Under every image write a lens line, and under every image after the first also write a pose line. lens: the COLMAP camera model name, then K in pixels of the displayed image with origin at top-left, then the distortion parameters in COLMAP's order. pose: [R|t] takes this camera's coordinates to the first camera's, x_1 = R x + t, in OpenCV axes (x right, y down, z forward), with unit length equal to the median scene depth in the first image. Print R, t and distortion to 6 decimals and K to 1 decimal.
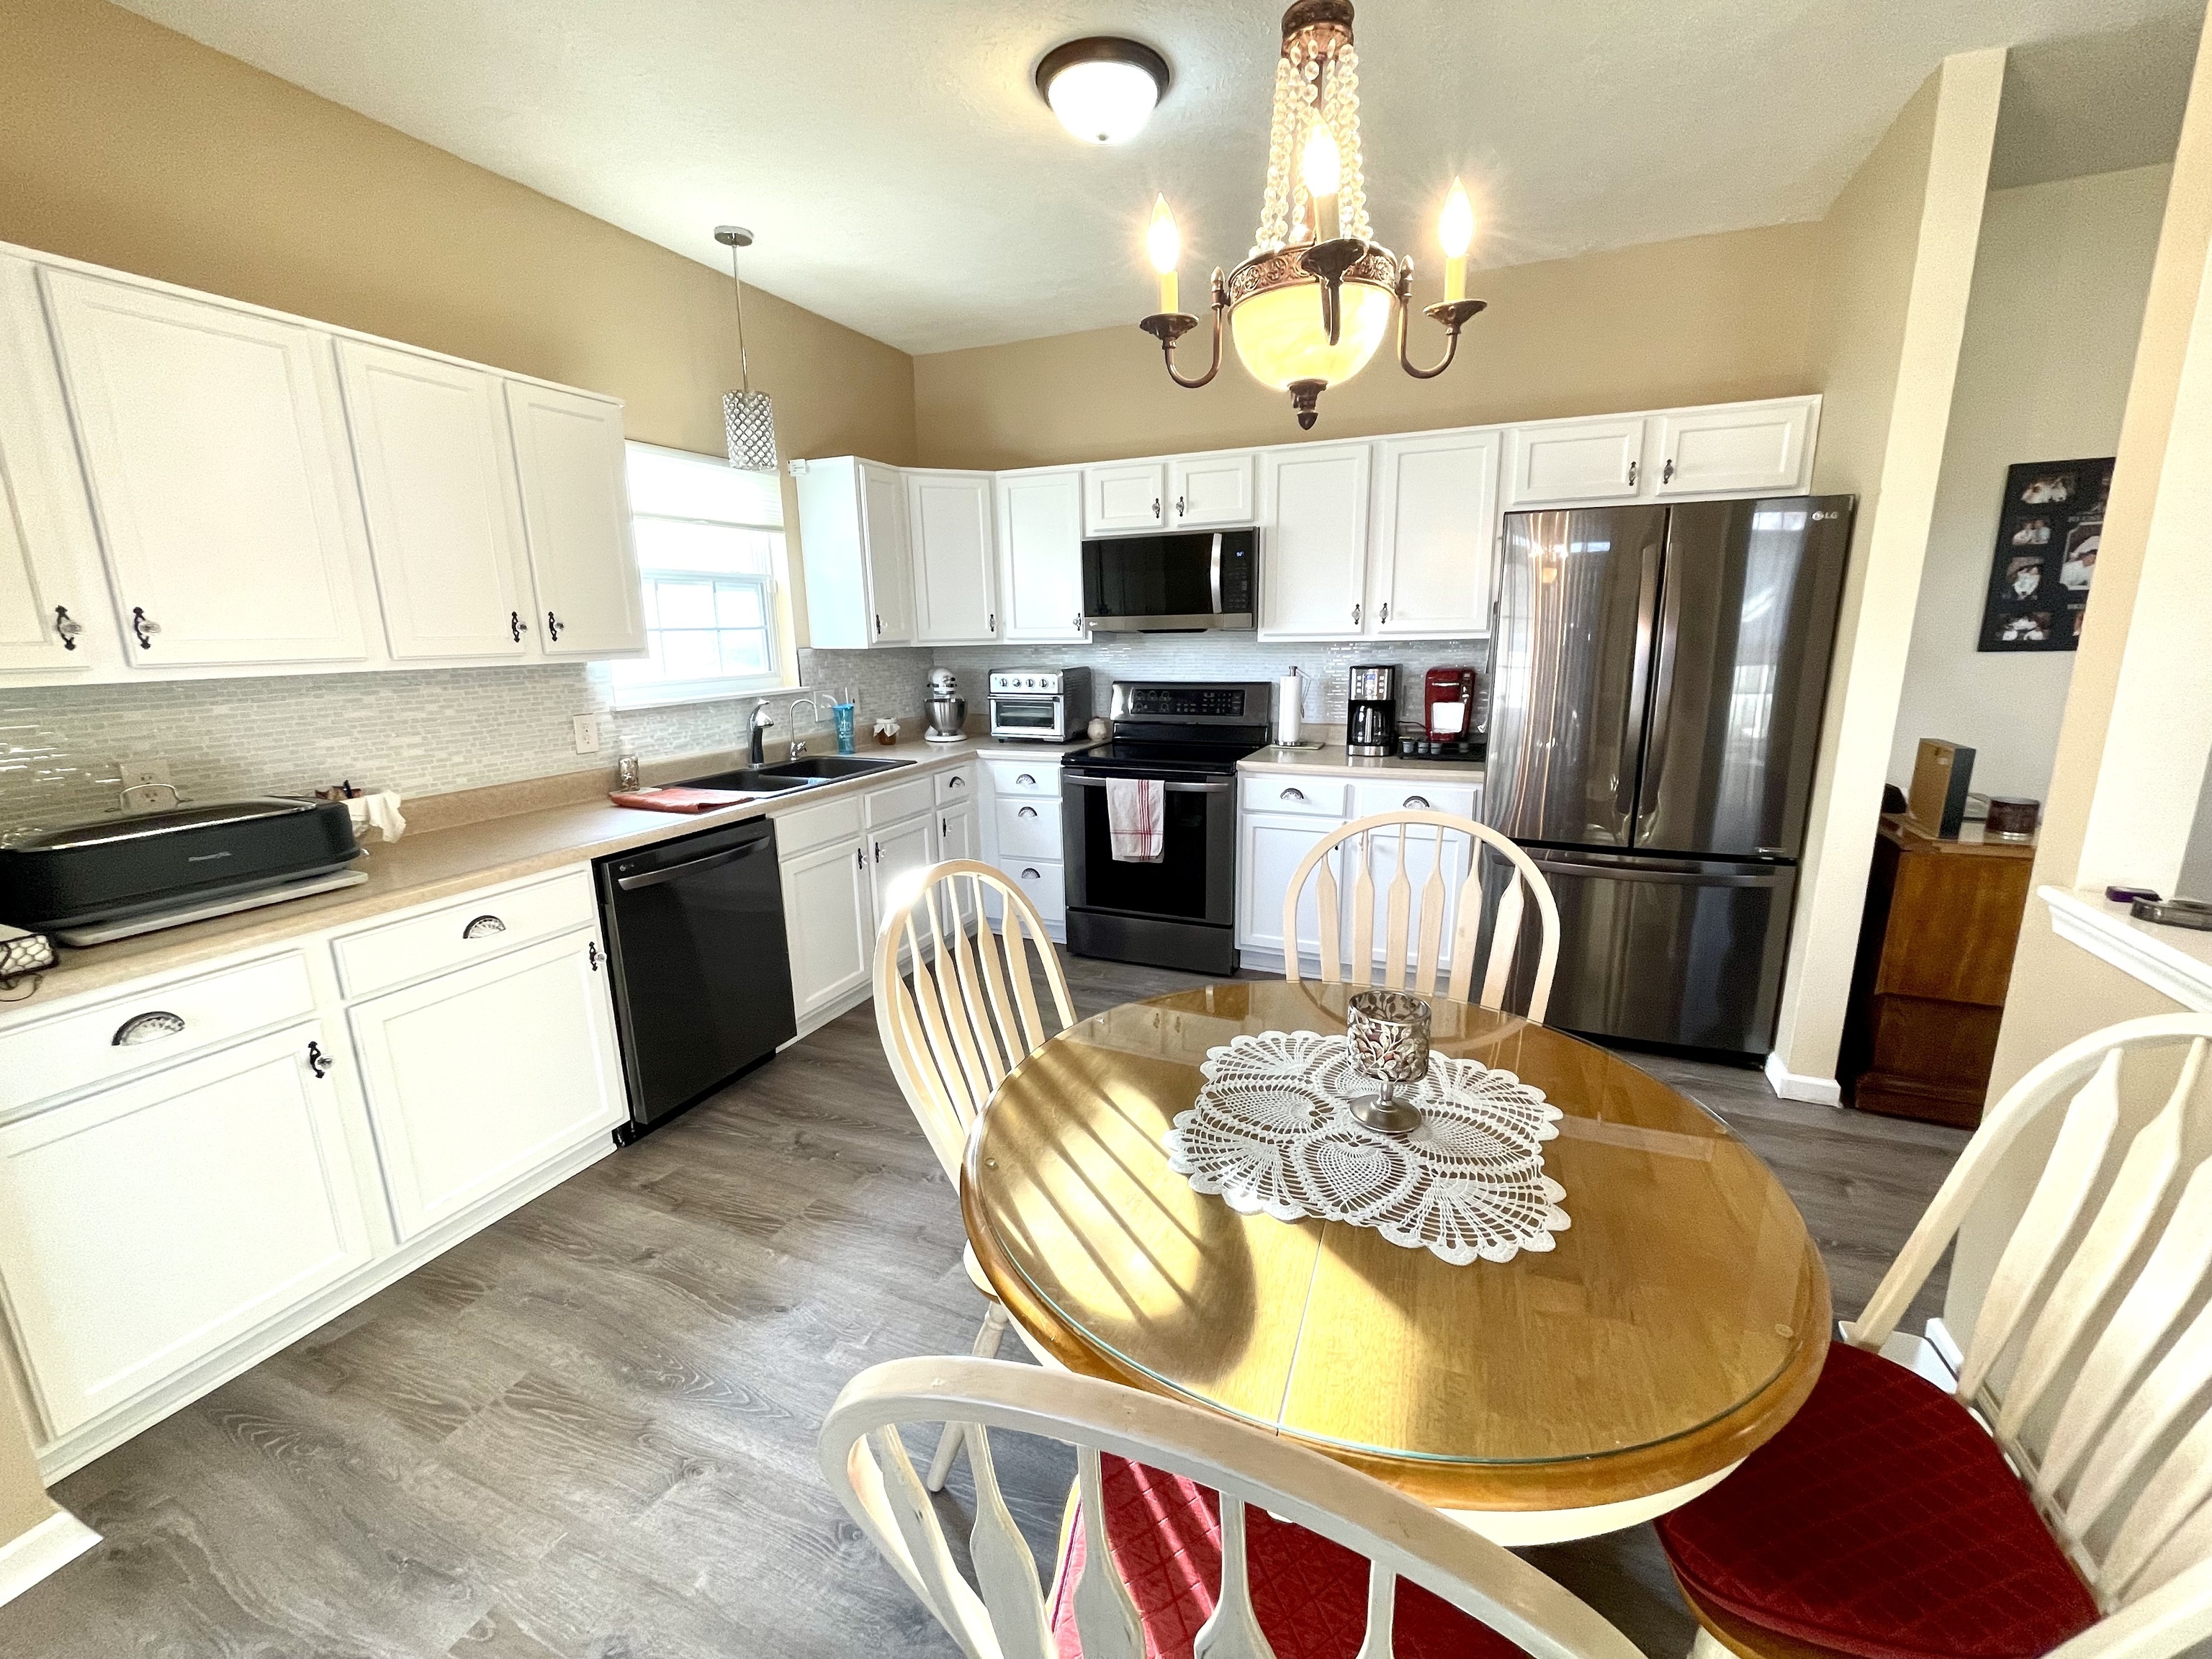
lens RADIAL K [[914.2, 0, 1106.0], [0, 914.2, 829.5], [0, 0, 1]] dist [-0.010502, 0.000272]
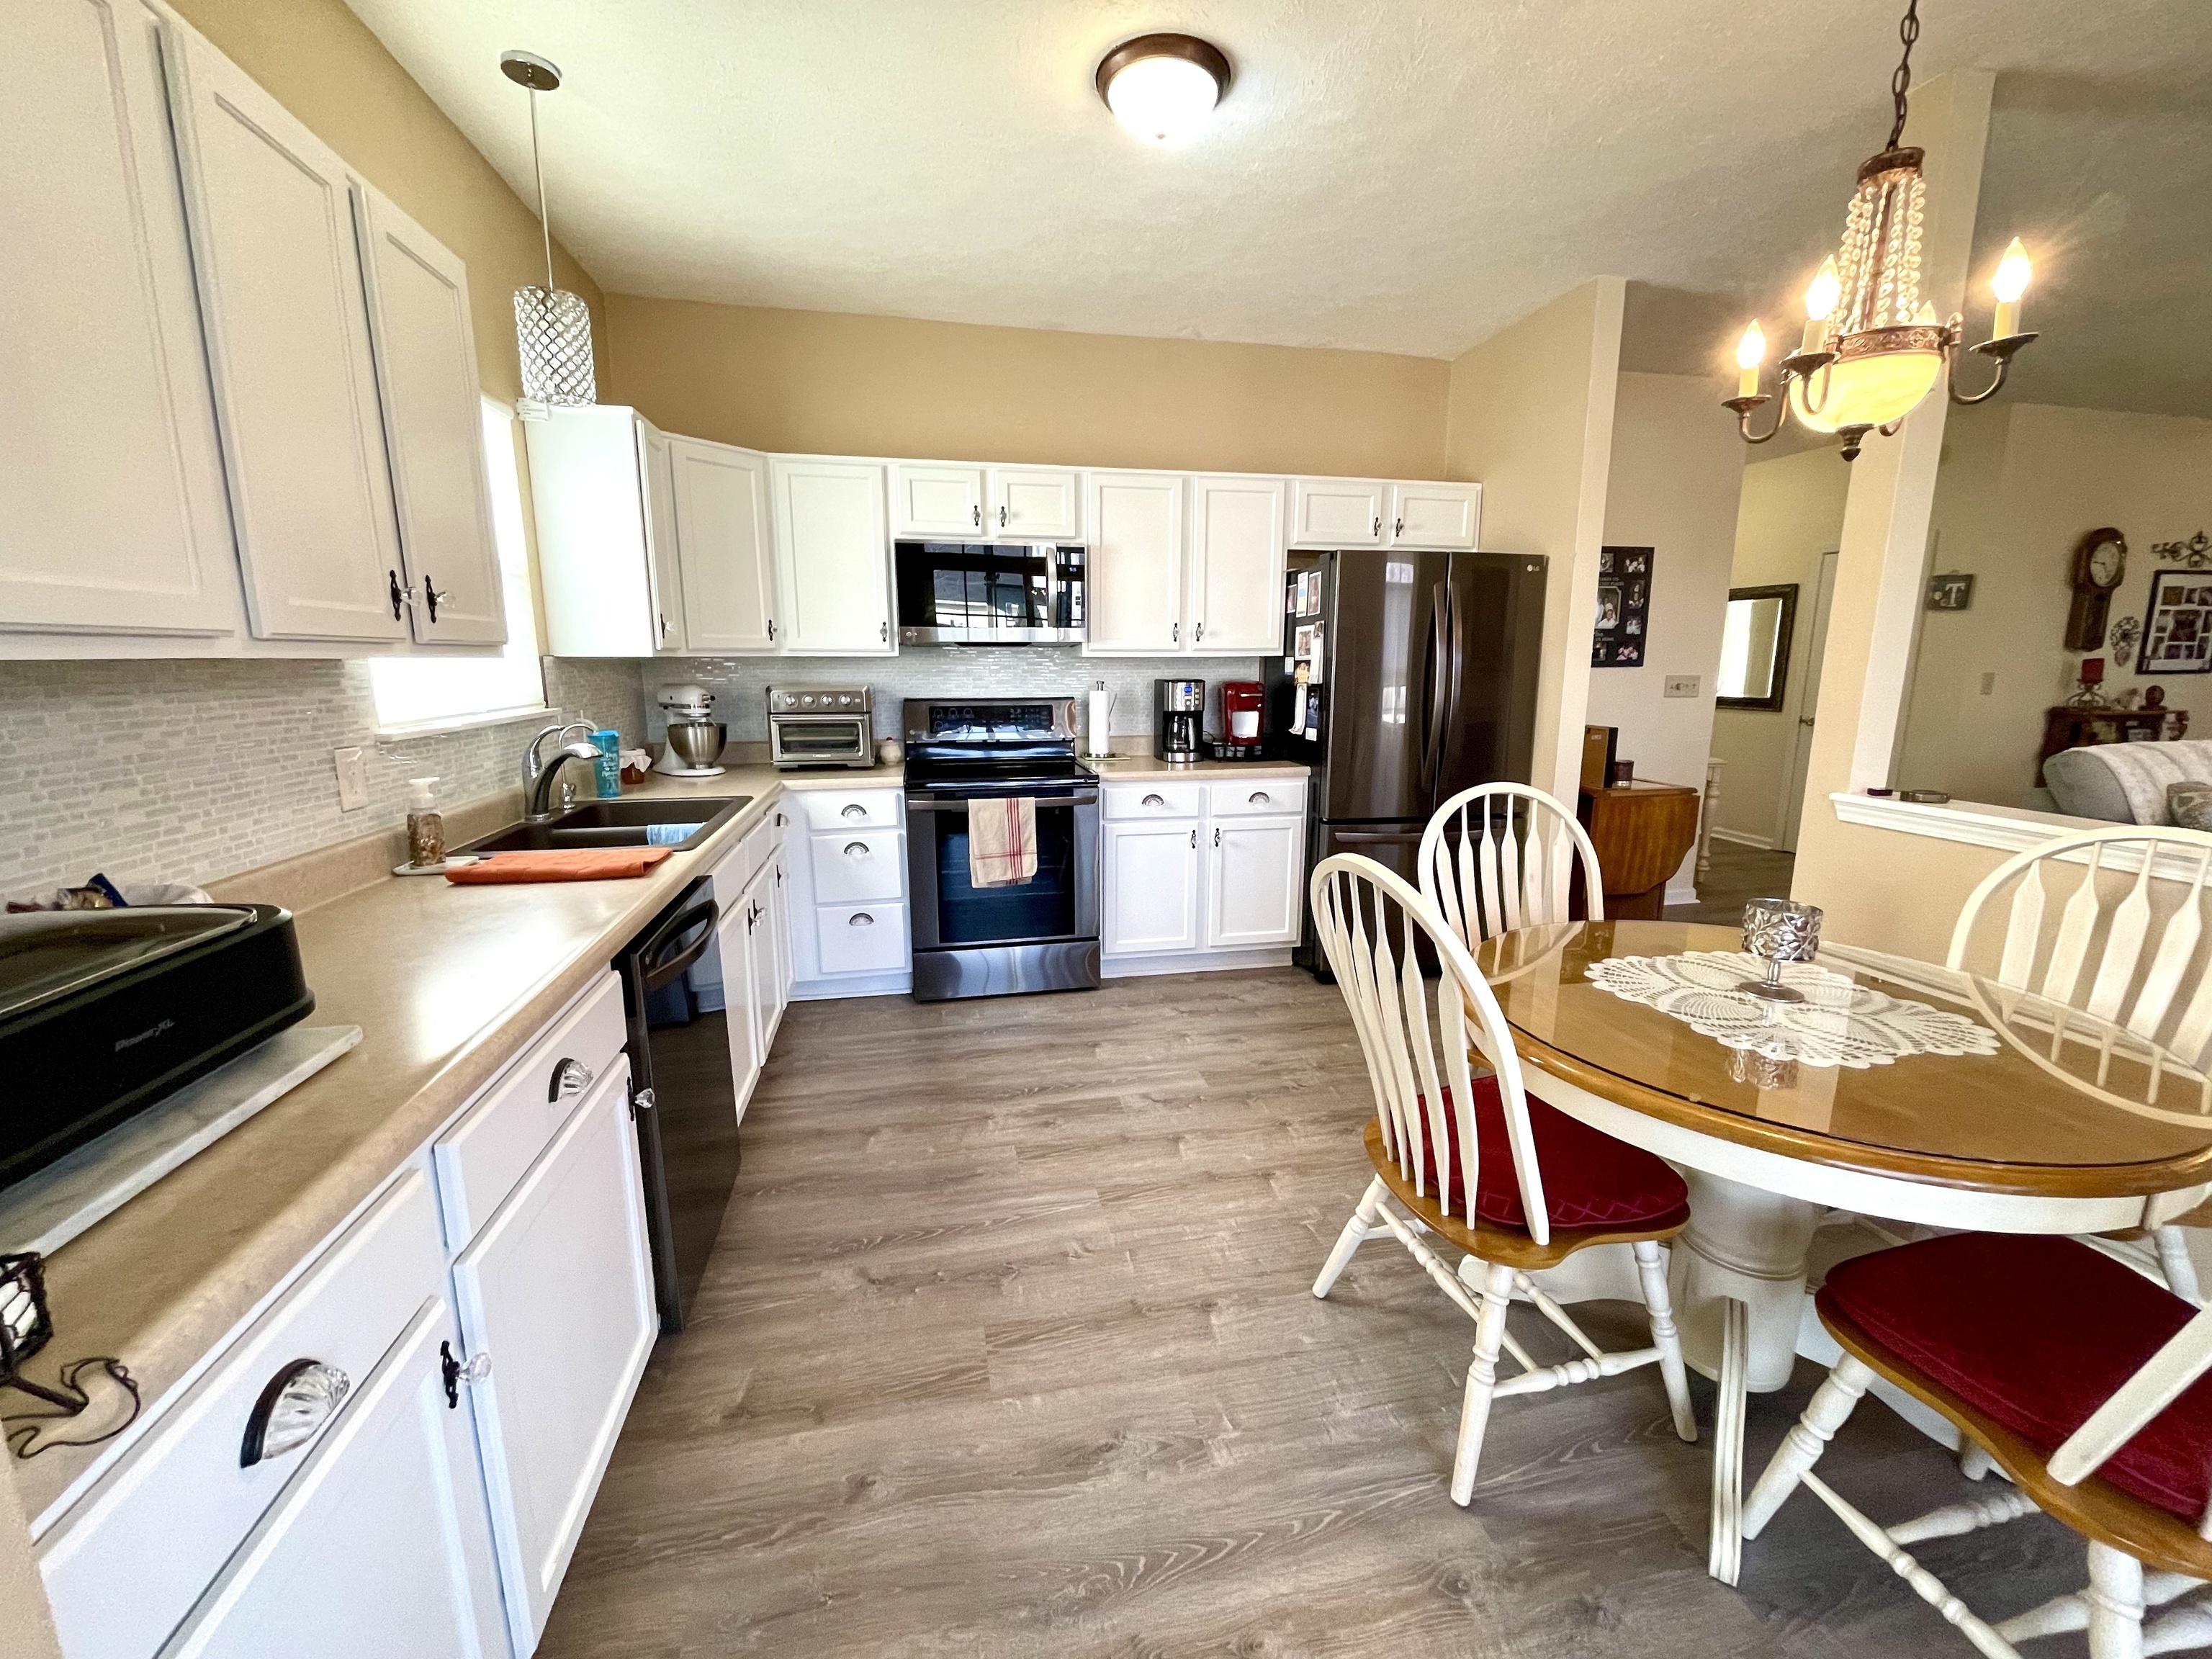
lens RADIAL K [[914.2, 0, 1106.0], [0, 914.2, 829.5], [0, 0, 1]] dist [-0.010502, 0.000272]
pose [[0.811940, -0.091617, 0.576507, -0.431713], [0.113259, 0.993564, -0.001618, -0.009124], [-0.572648, 0.066609, 0.817091, 0.170601]]
